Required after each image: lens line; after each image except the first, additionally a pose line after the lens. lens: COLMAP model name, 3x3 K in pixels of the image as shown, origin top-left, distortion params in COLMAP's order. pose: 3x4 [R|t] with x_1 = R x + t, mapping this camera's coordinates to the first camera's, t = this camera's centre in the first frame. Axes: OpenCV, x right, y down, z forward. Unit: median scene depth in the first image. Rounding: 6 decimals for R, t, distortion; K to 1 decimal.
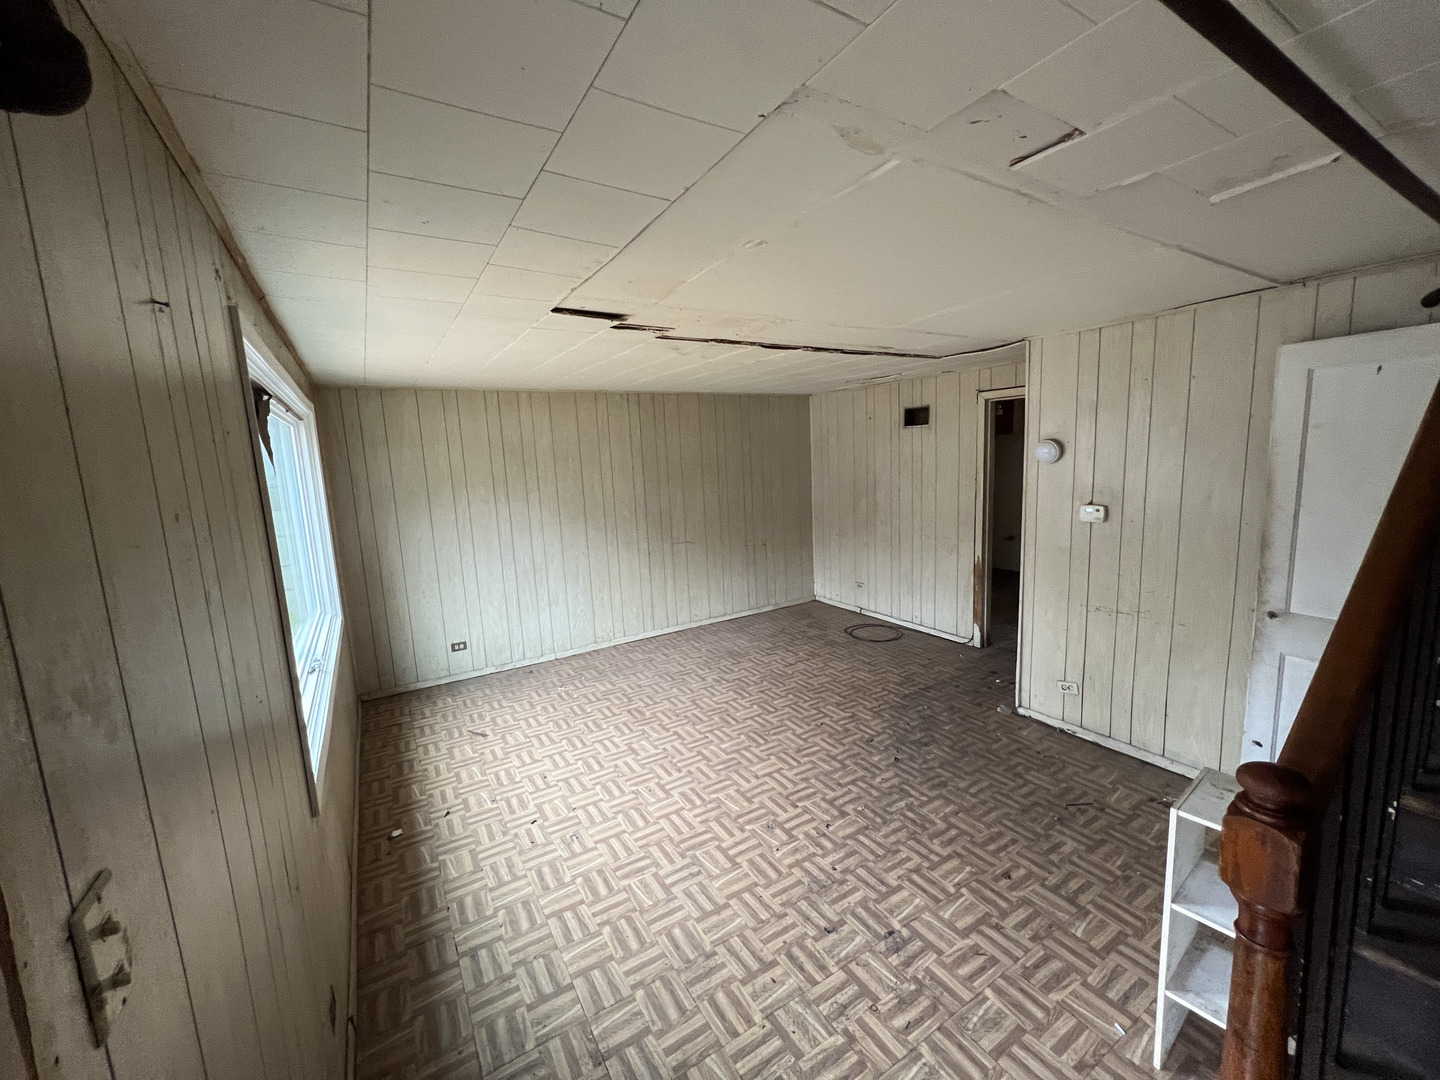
lens RADIAL K [[575.0, 0, 720.0], [0, 575.0, 541.1], [0, 0, 1]] dist [-0.000161, 0.000192]
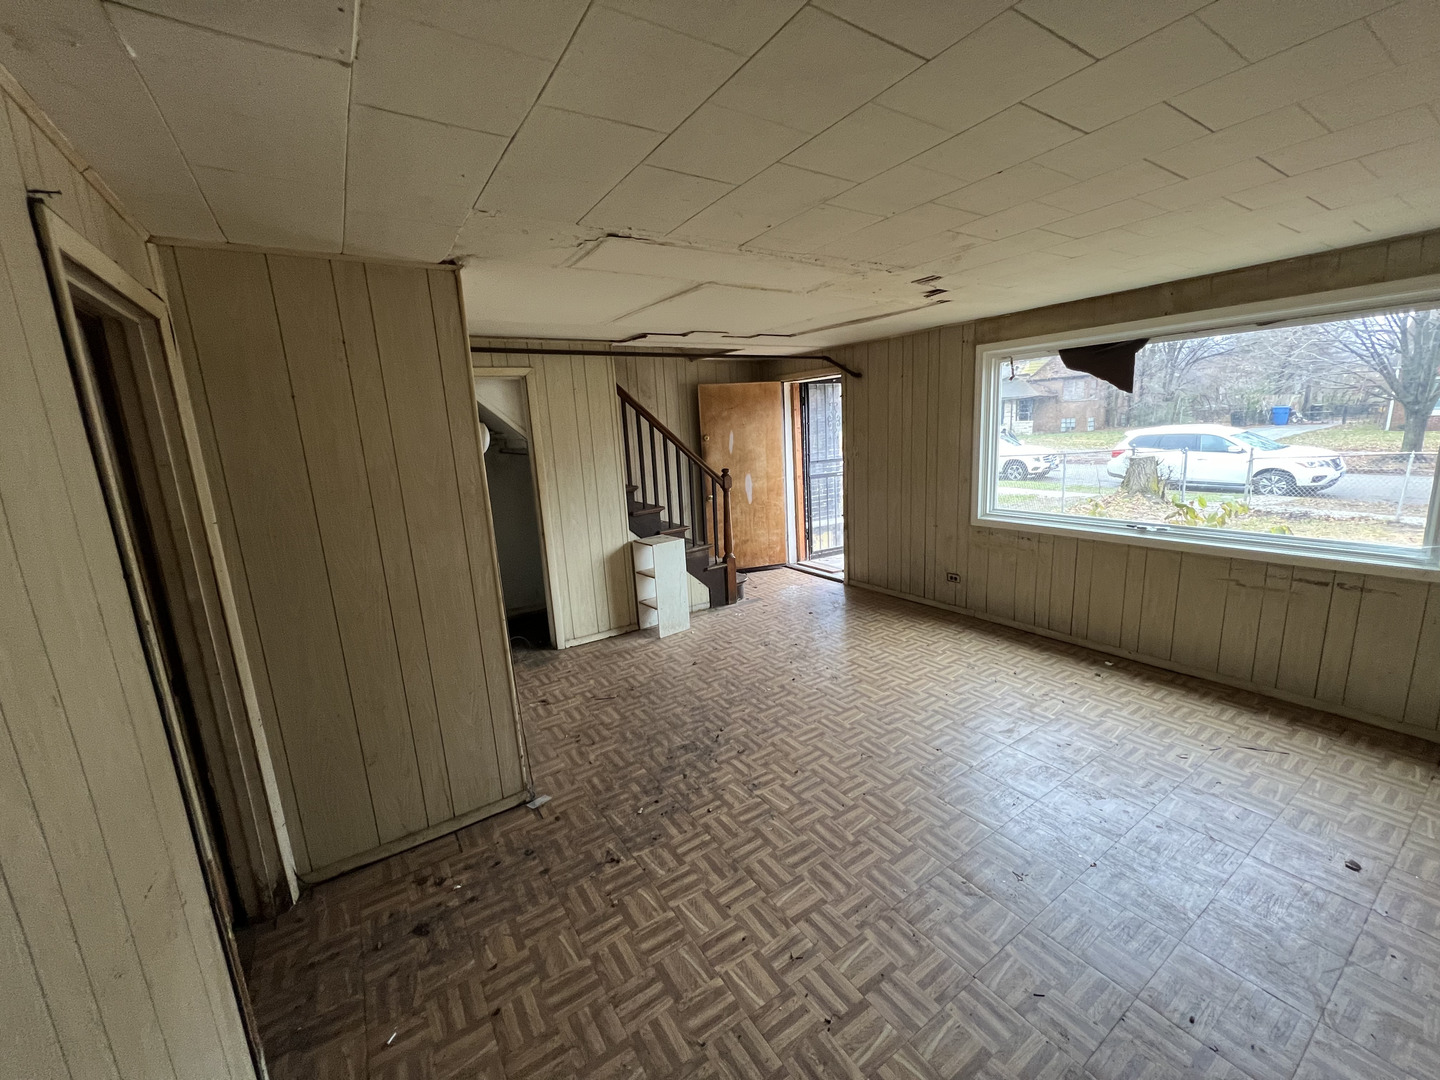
lens RADIAL K [[575.0, 0, 720.4], [0, 575.0, 534.4], [0, 0, 1]] dist [-0.000161, 0.000192]
pose [[-0.994600, 0.102760, -0.014515, 0.317380], [0.092099, 0.938439, 0.332941, -0.295454], [0.047835, 0.329806, -0.942836, 1.998285]]
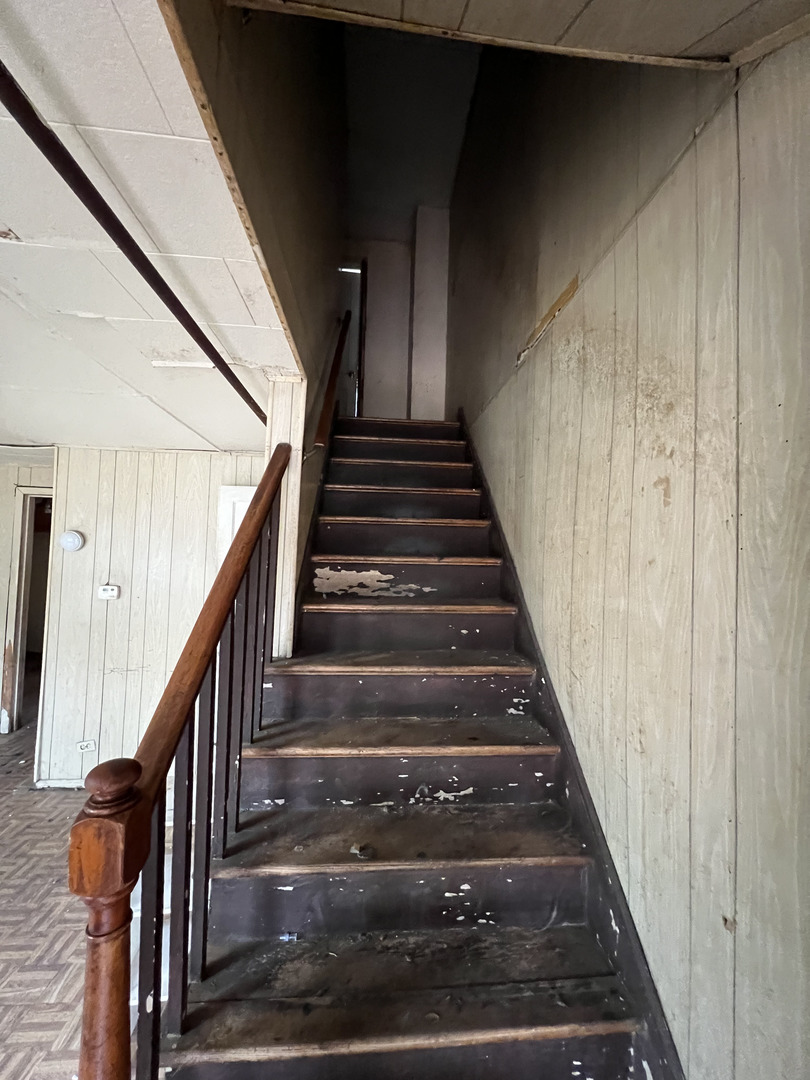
lens RADIAL K [[432.4, 0, 410.7], [0, 432.4, 542.3], [0, 0, 1]] dist [-0.006713, 0.001437]
pose [[0.443719, 0.091890, 0.891442, 0.107419], [0.080493, 0.986622, -0.141767, 0.032274], [-0.892544, 0.134660, 0.430387, 0.002506]]
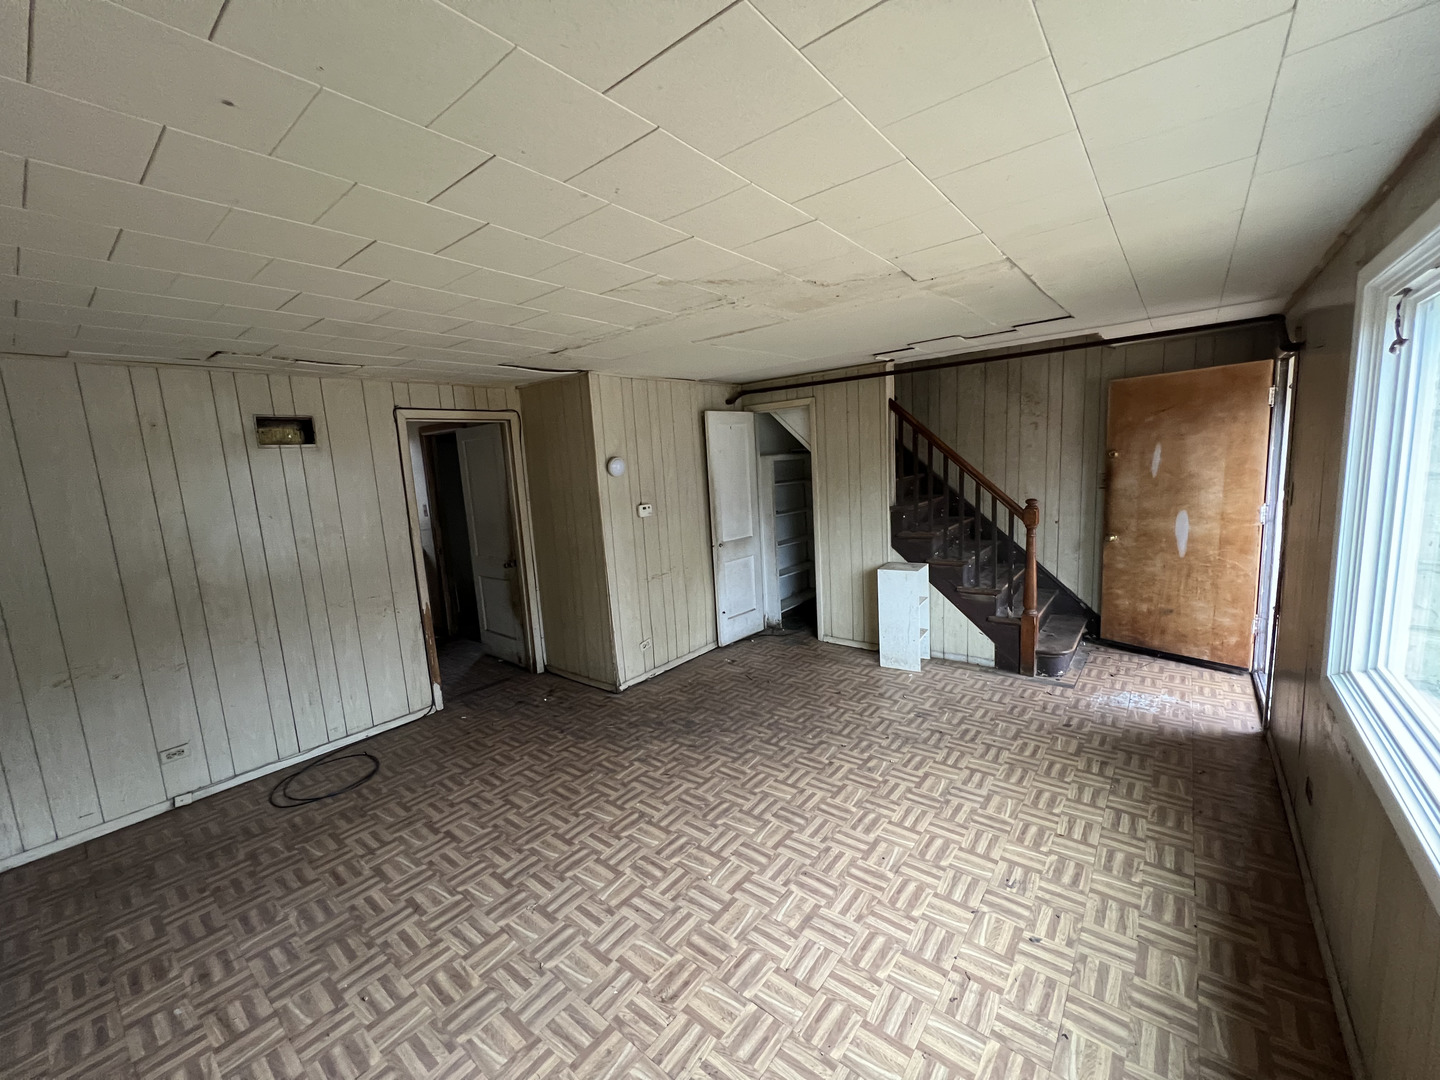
lens RADIAL K [[575.0, 0, 721.4], [0, 575.0, 537.8], [0, 0, 1]] dist [-0.000161, 0.000192]
pose [[-0.331890, -0.066294, 0.940986, -0.778498], [0.212755, 0.966565, 0.143135, -0.154287], [-0.919013, 0.247704, -0.306689, 1.368054]]
